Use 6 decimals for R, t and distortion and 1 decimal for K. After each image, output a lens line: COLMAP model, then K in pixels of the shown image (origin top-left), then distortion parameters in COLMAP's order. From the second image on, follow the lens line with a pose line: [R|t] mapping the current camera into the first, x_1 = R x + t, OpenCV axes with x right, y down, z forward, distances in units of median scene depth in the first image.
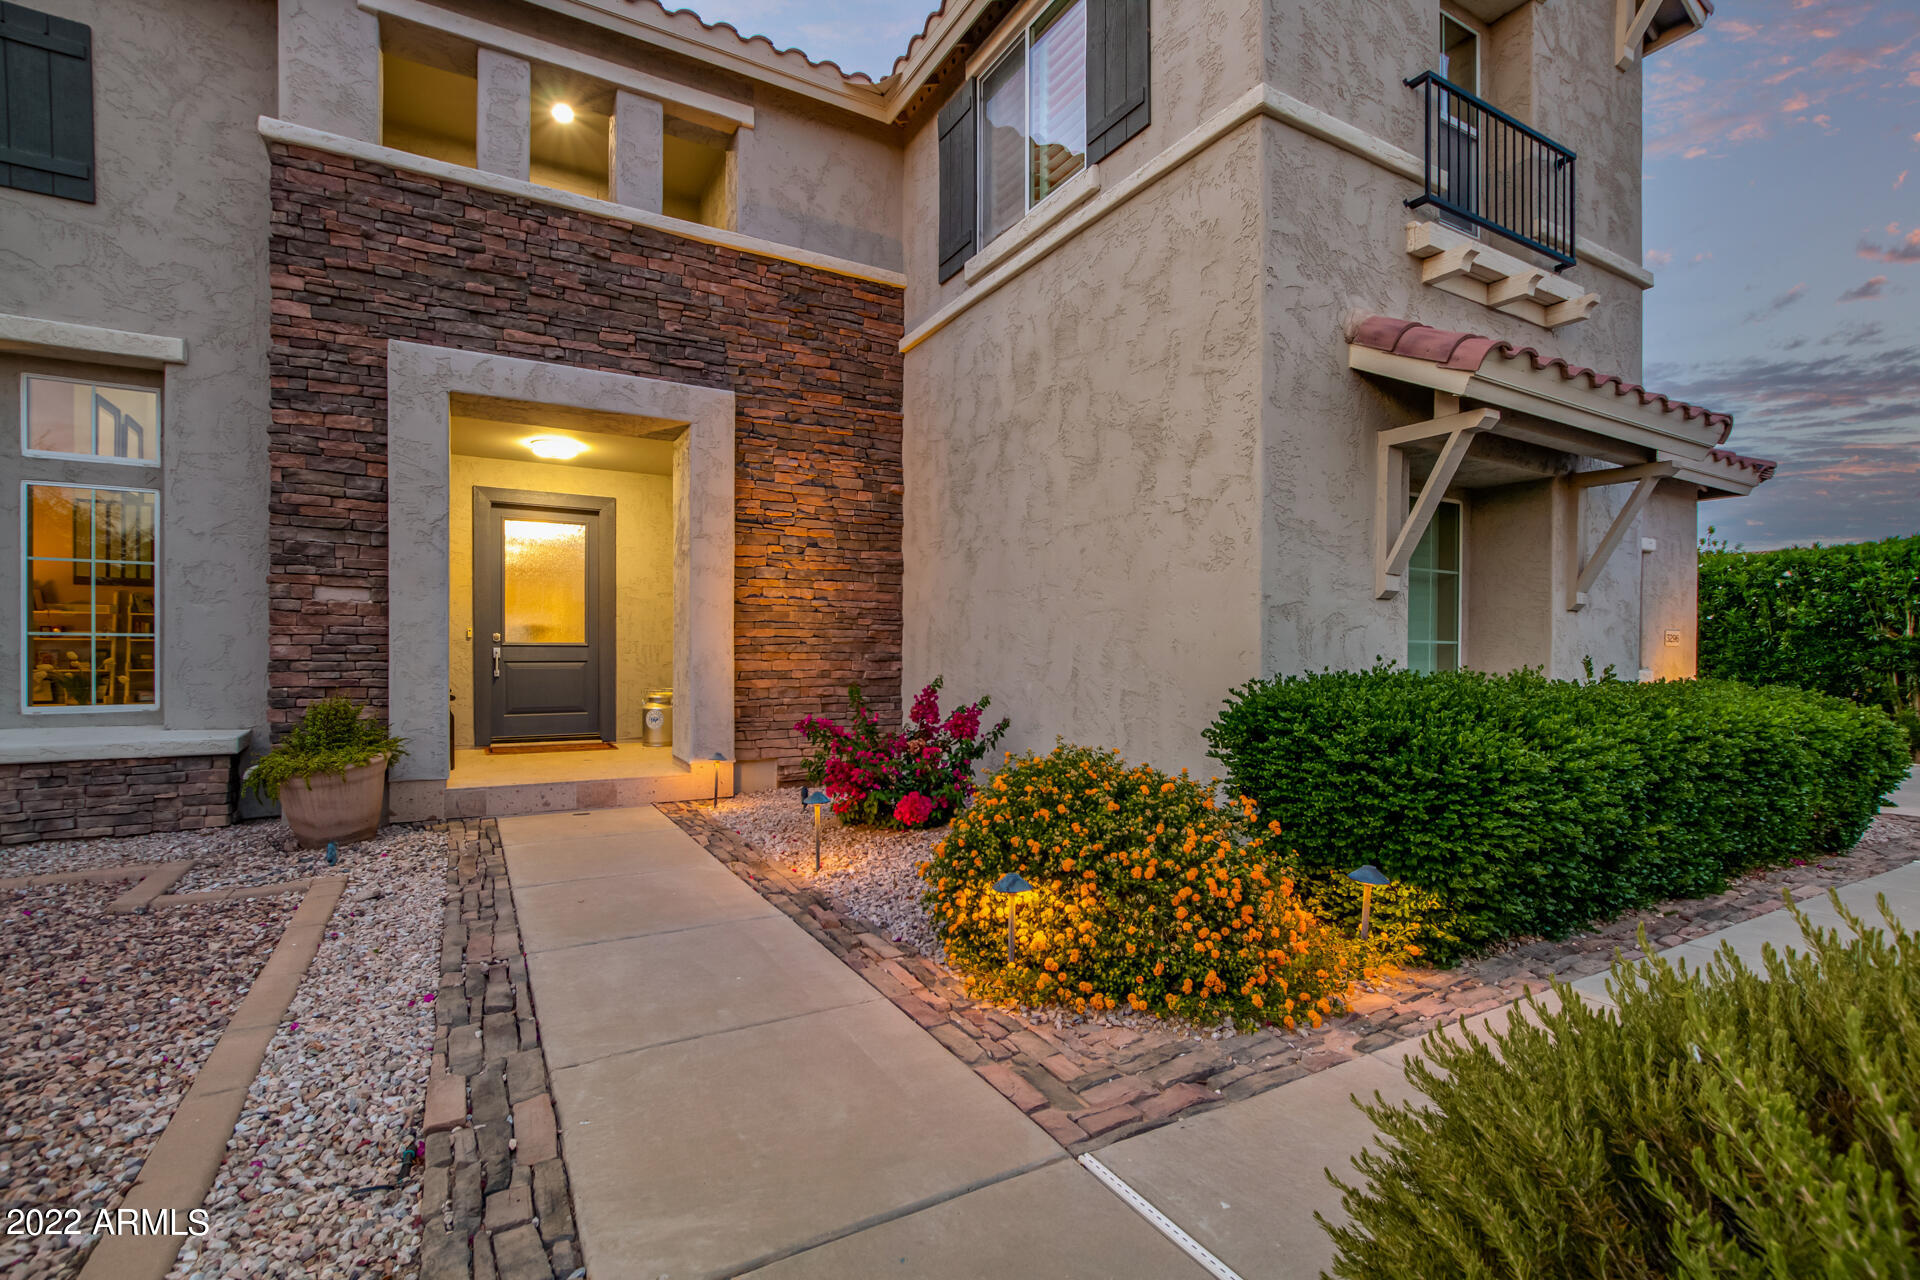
lens RADIAL K [[868.2, 0, 966.3], [0, 868.2, 661.3], [0, 0, 1]] dist [-0.013824, 0.005250]
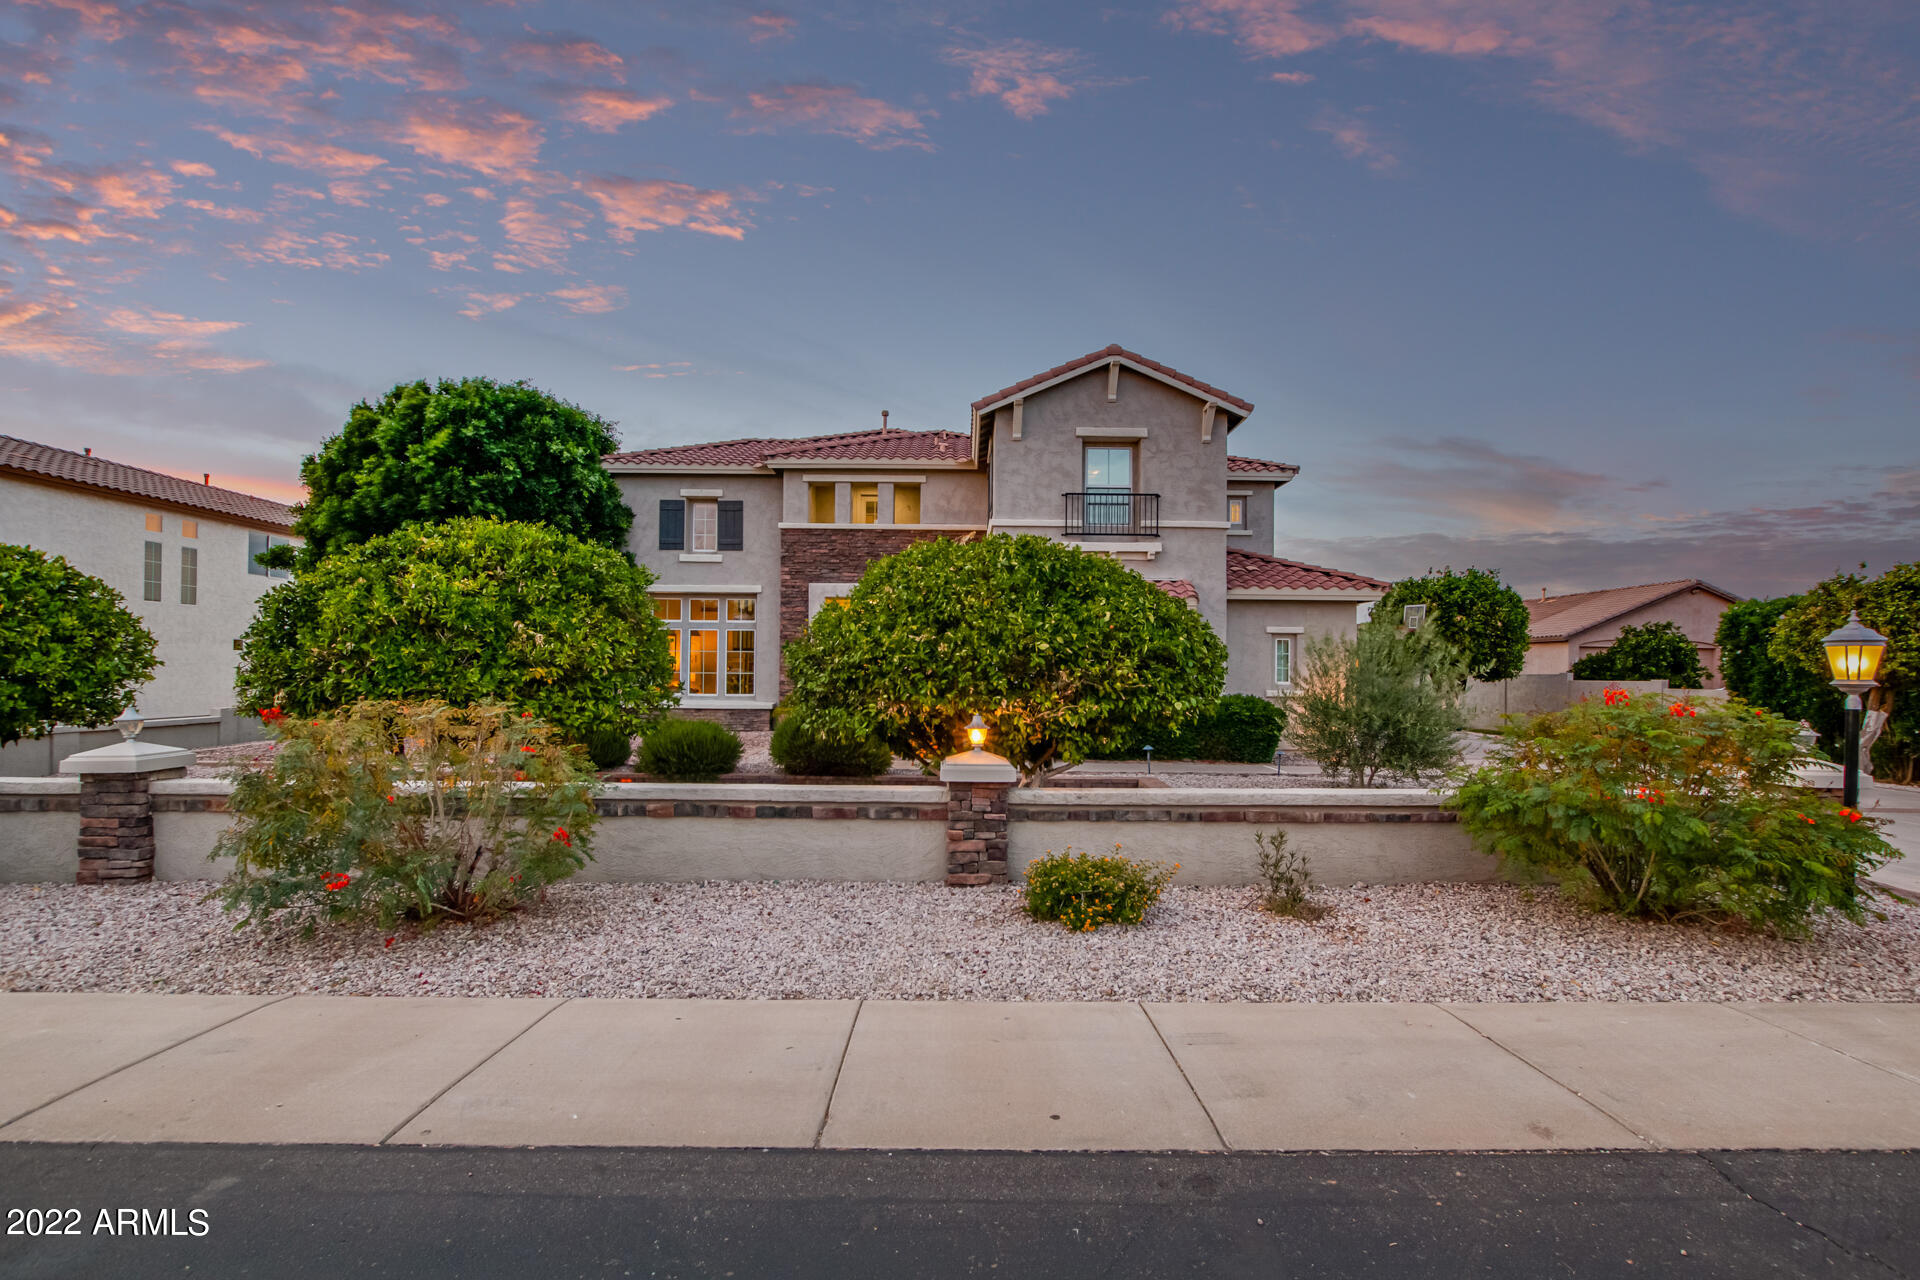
lens RADIAL K [[898.1, 0, 964.5], [0, 898.1, 661.9], [0, 0, 1]] dist [-0.024243, 0.000826]
pose [[0.871106, -0.004607, -0.491074, 1.481142], [-0.006435, 0.999763, -0.020795, -0.008935], [0.491053, 0.021275, 0.870870, -1.633155]]
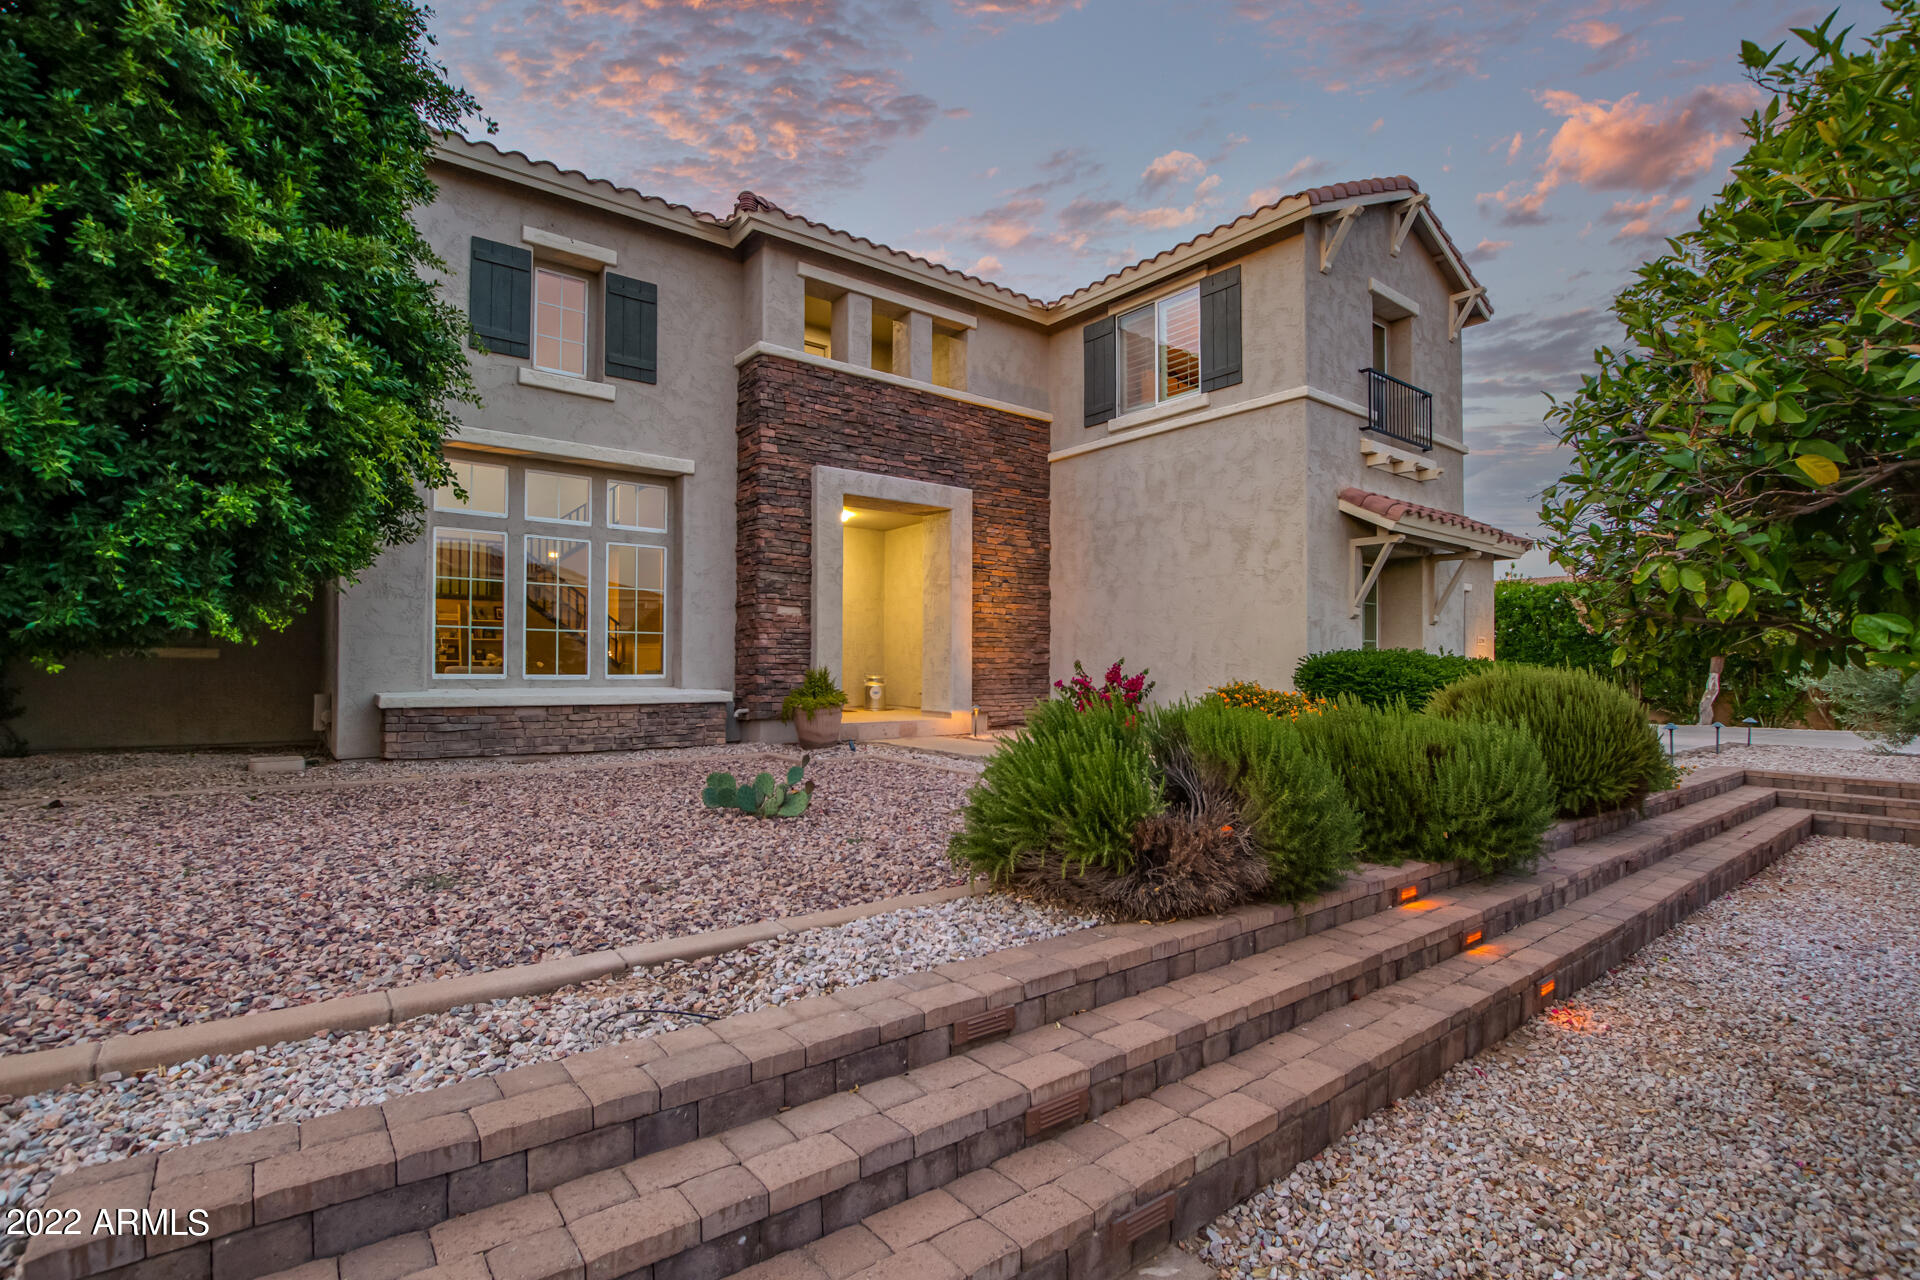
lens RADIAL K [[898.1, 0, 964.5], [0, 898.1, 661.9], [0, 0, 1]] dist [-0.024243, 0.000826]
pose [[0.989000, 0.000285, 0.147918, -0.631993], [0.001635, 0.999916, -0.012856, 0.049267], [-0.147909, 0.012956, 0.988916, -0.824122]]
